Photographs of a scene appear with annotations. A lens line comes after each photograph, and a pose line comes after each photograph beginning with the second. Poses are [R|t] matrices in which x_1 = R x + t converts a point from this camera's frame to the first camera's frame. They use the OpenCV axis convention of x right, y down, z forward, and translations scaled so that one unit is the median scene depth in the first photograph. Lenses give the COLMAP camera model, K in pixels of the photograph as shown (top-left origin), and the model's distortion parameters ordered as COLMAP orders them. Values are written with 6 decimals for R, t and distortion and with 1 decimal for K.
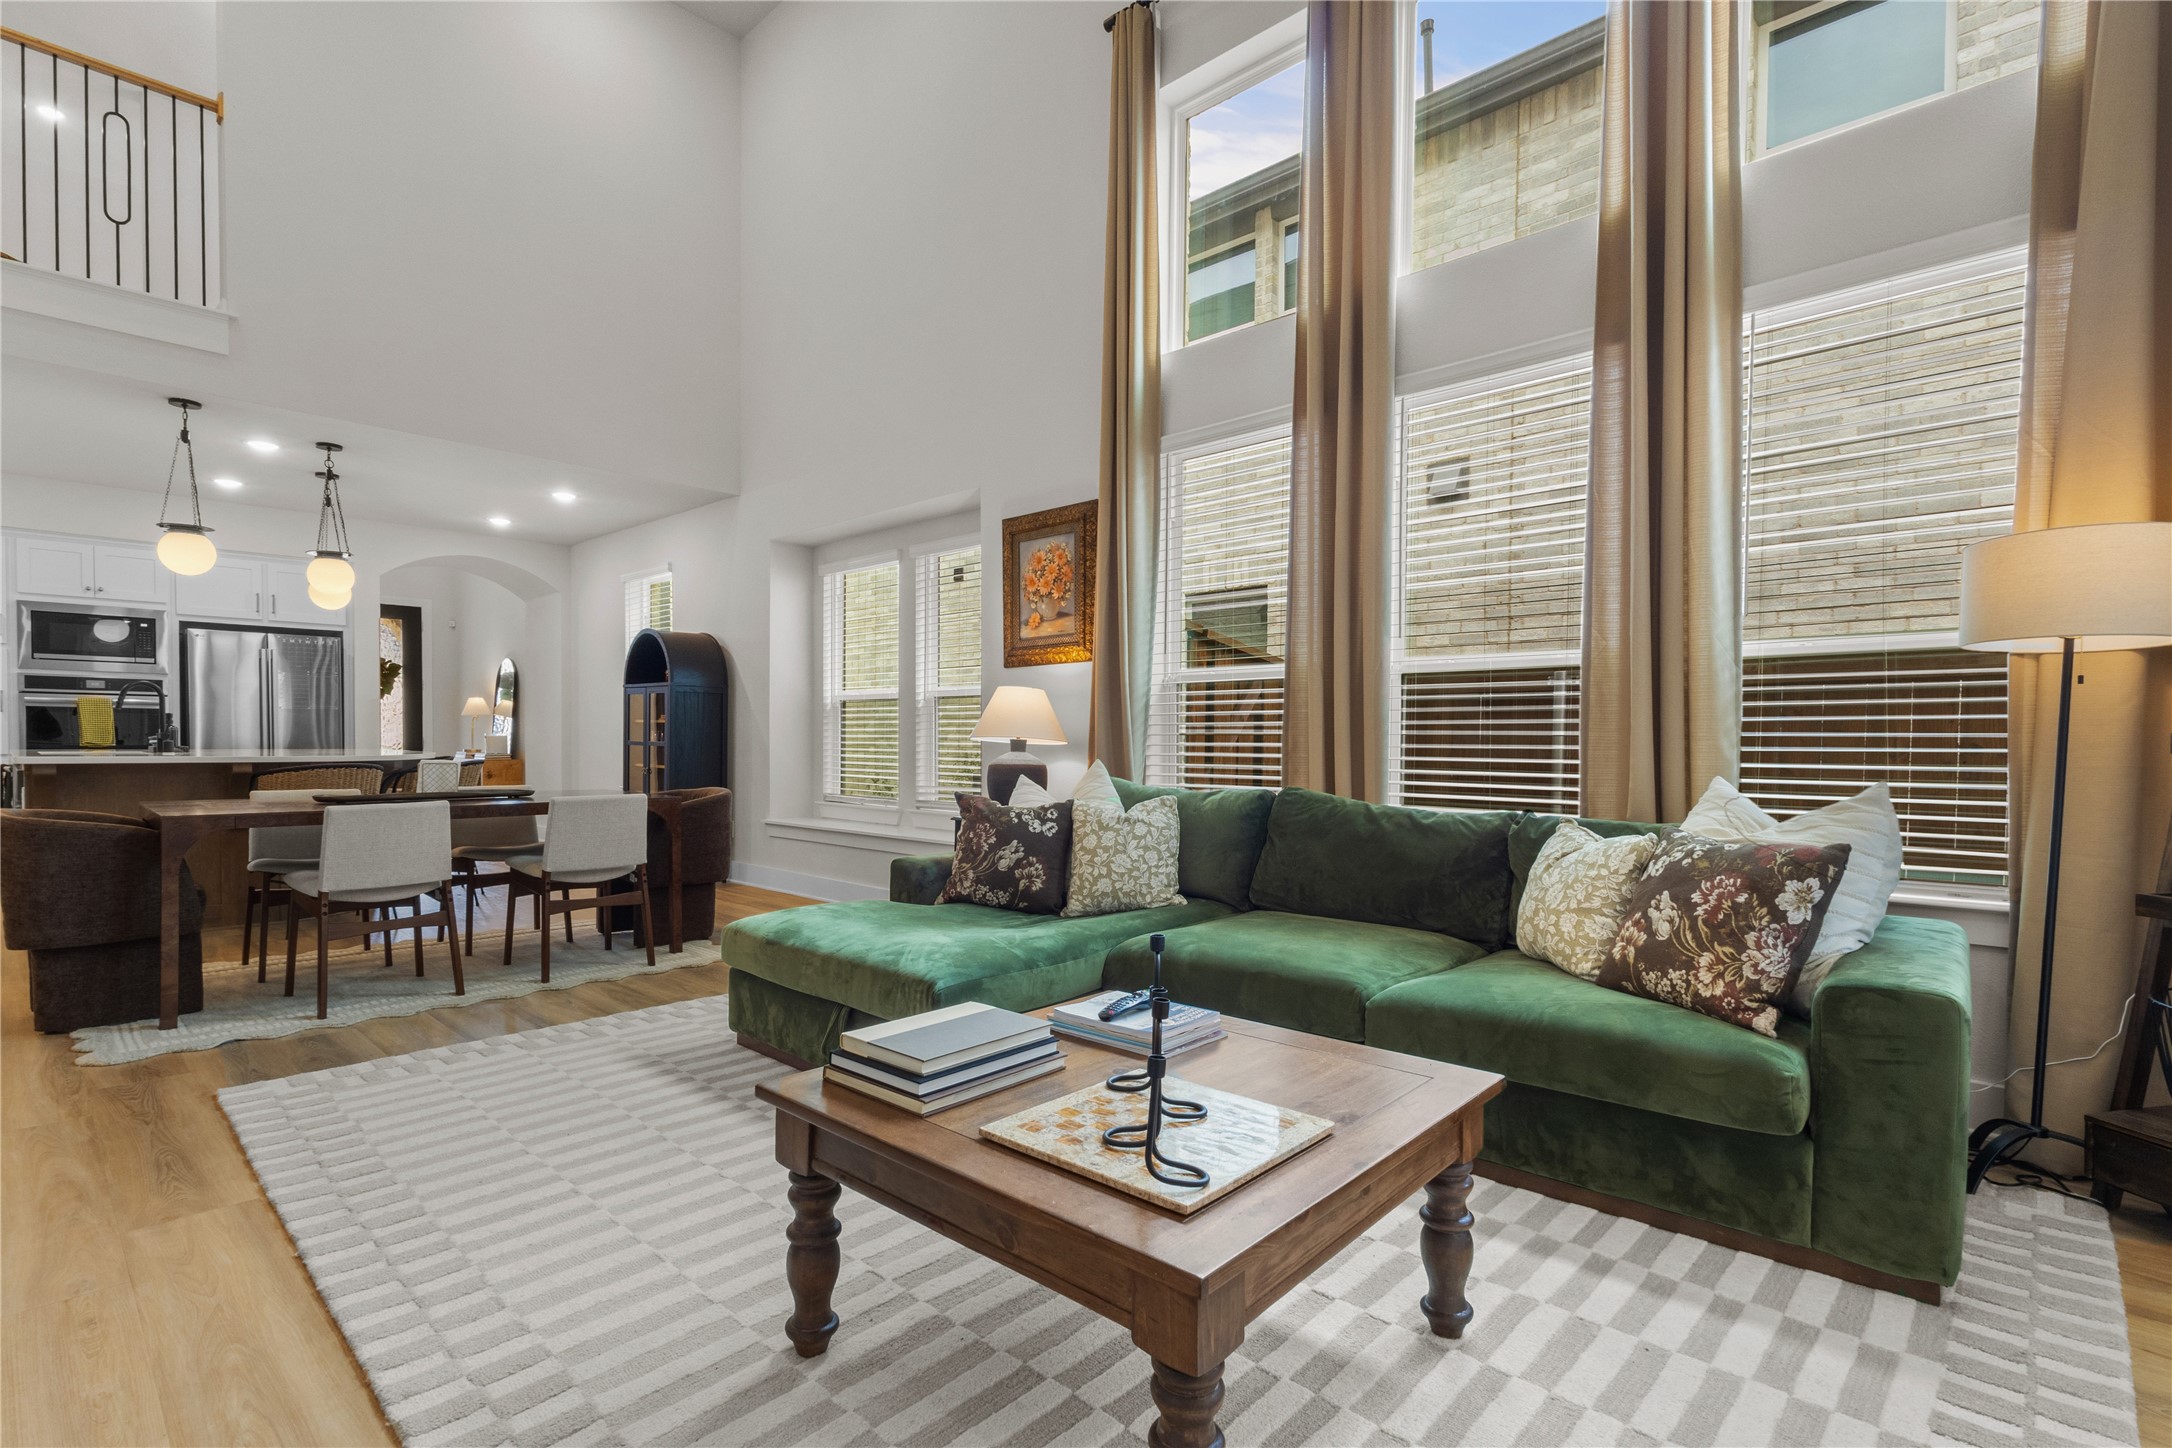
lens RADIAL K [[1004.4, 0, 1081.6], [0, 1004.4, 765.6], [0, 0, 1]] dist [0.002338, 0.000551]
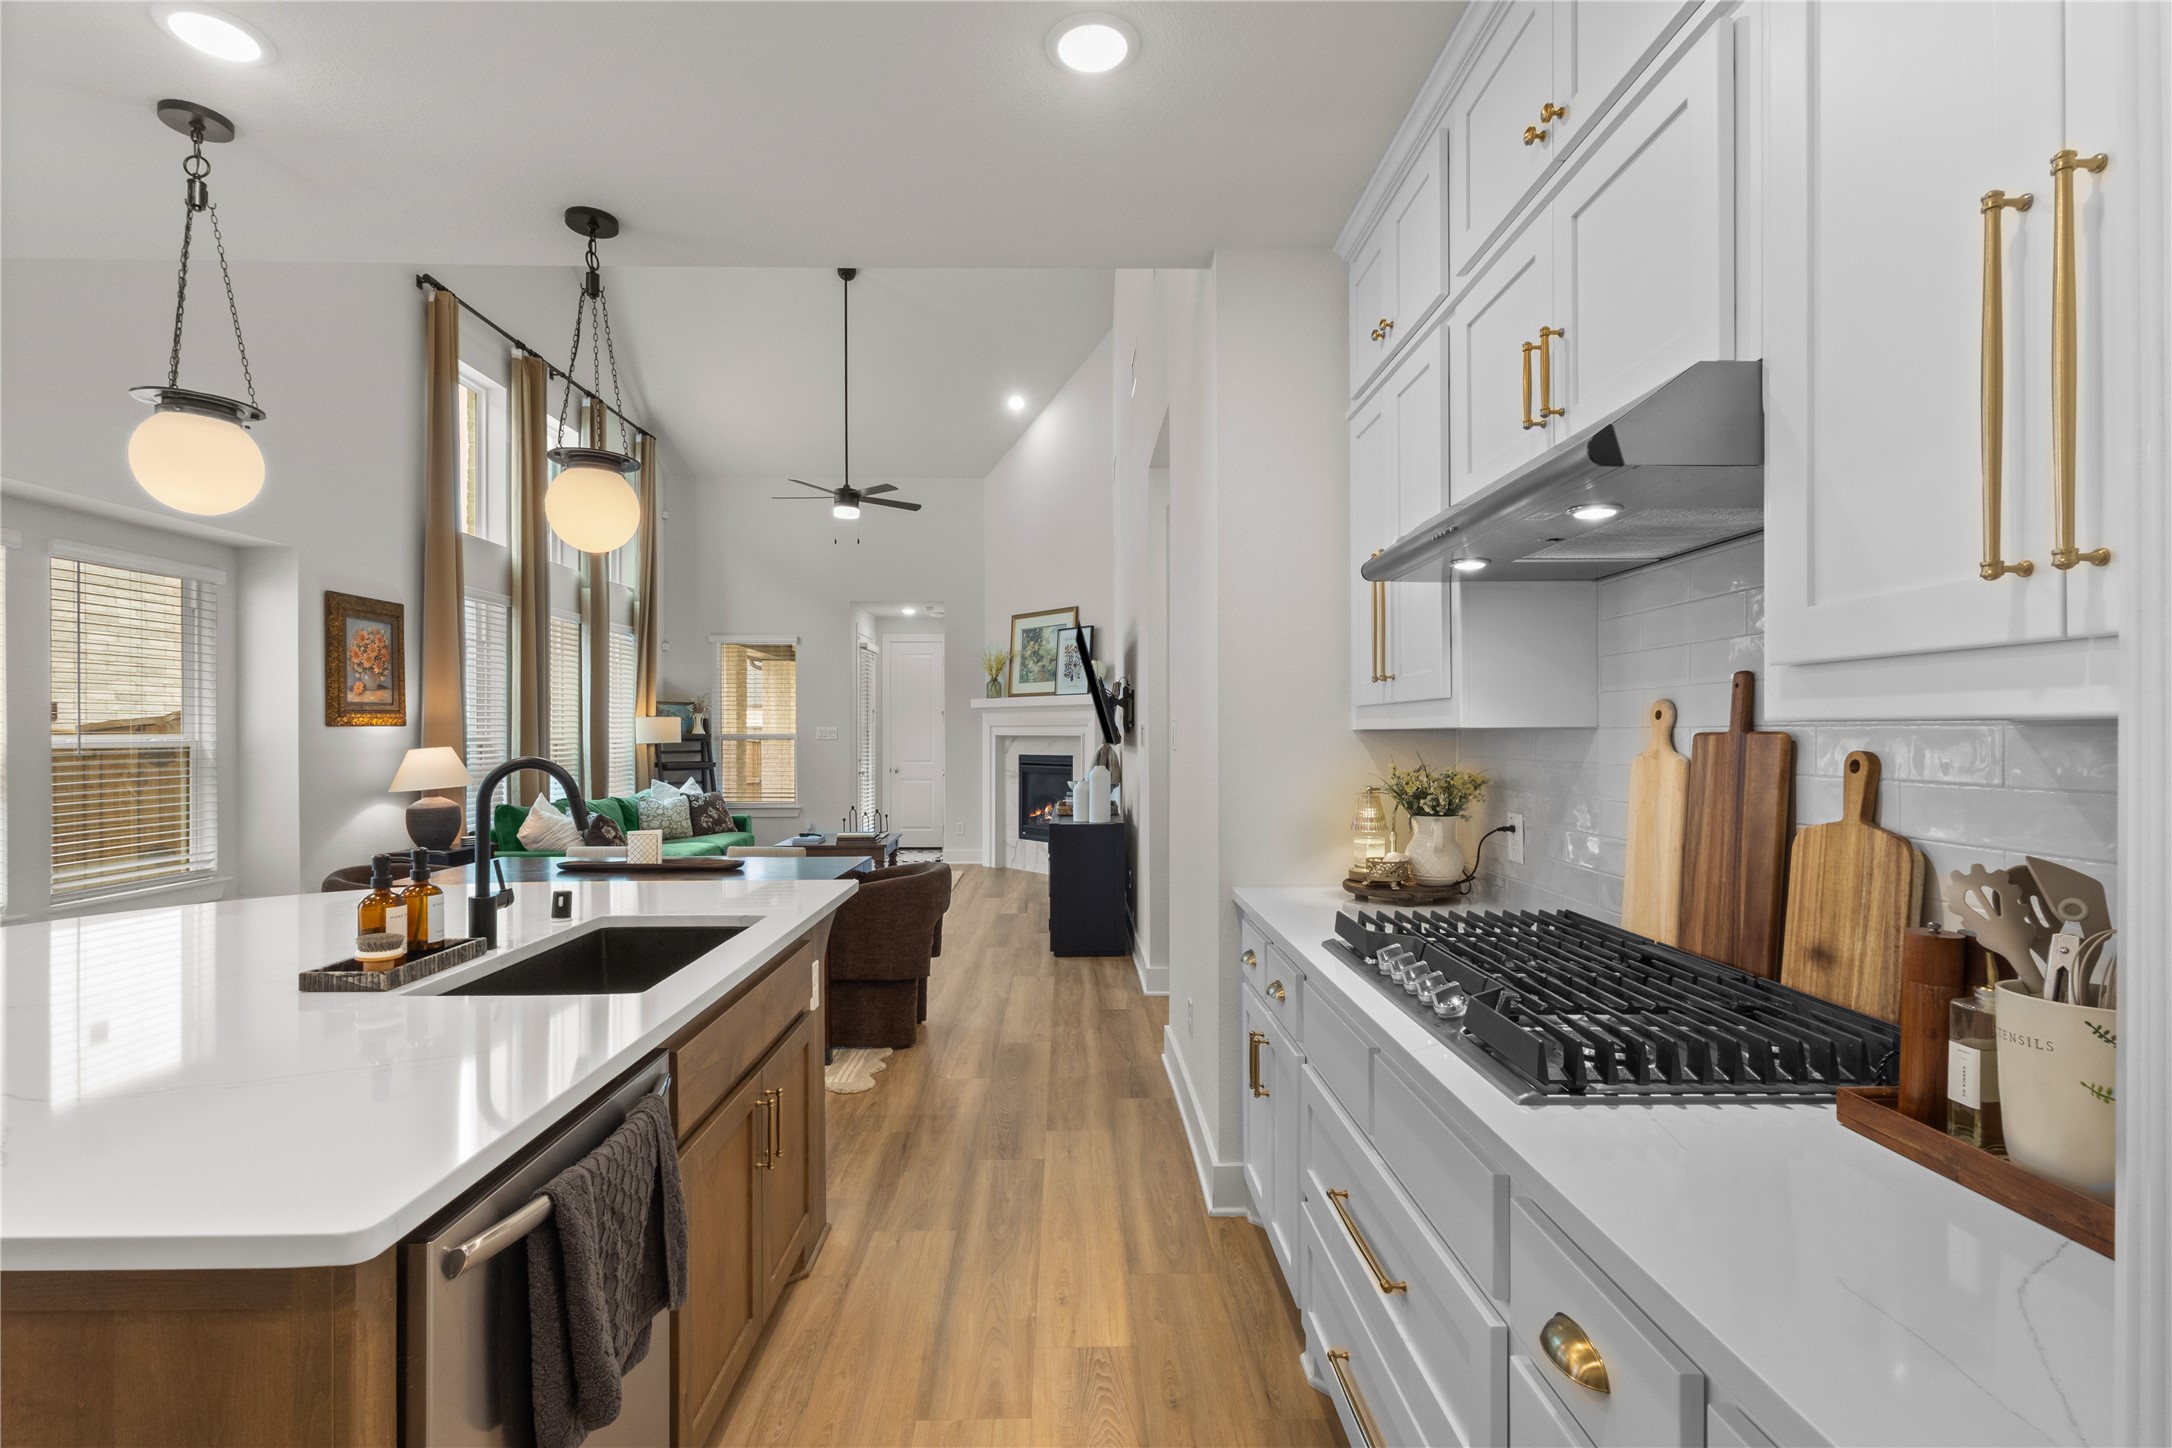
lens RADIAL K [[1004.4, 0, 1085.3], [0, 1004.4, 734.9], [0, 0, 1]] dist [0.002338, 0.000551]
pose [[-0.697541, -0.008769, 0.716491, -1.425366], [0.015207, 0.999519, 0.027037, -0.105338], [-0.716383, 0.029755, -0.697072, 1.172798]]
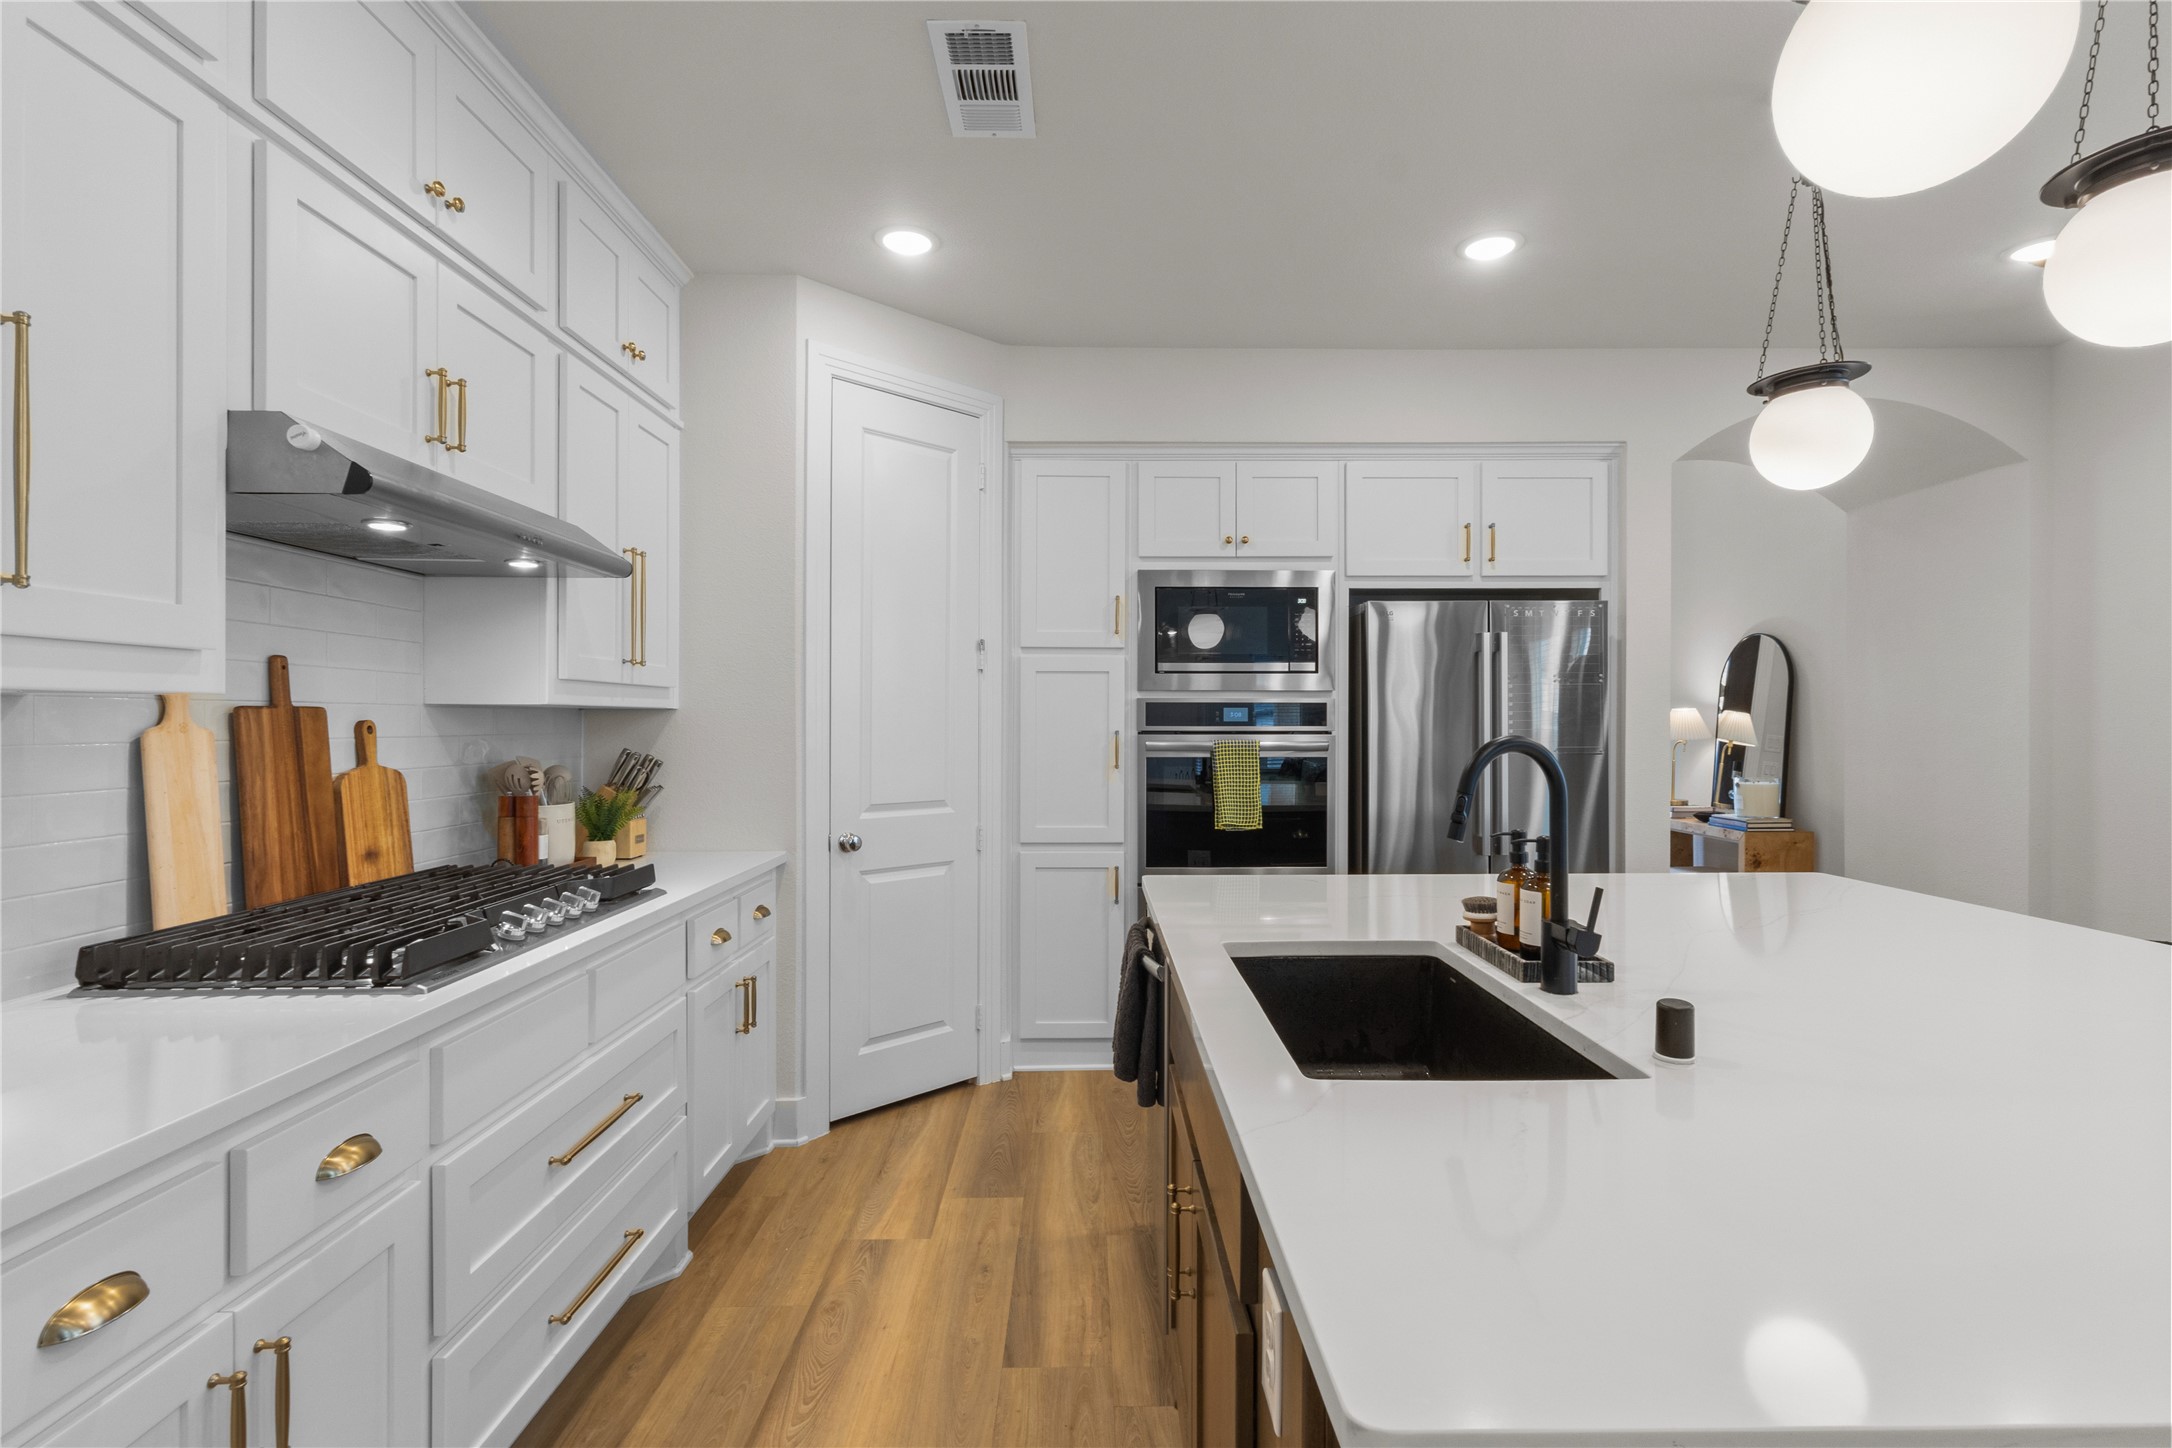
lens RADIAL K [[1004.4, 0, 1087.5], [0, 1004.4, 727.2], [0, 0, 1]] dist [0.002338, 0.000551]
pose [[0.690277, -0.004393, -0.723532, -0.866801], [-0.014951, 0.999681, -0.020333, -0.083617], [0.723391, 0.024853, 0.689991, 0.767583]]
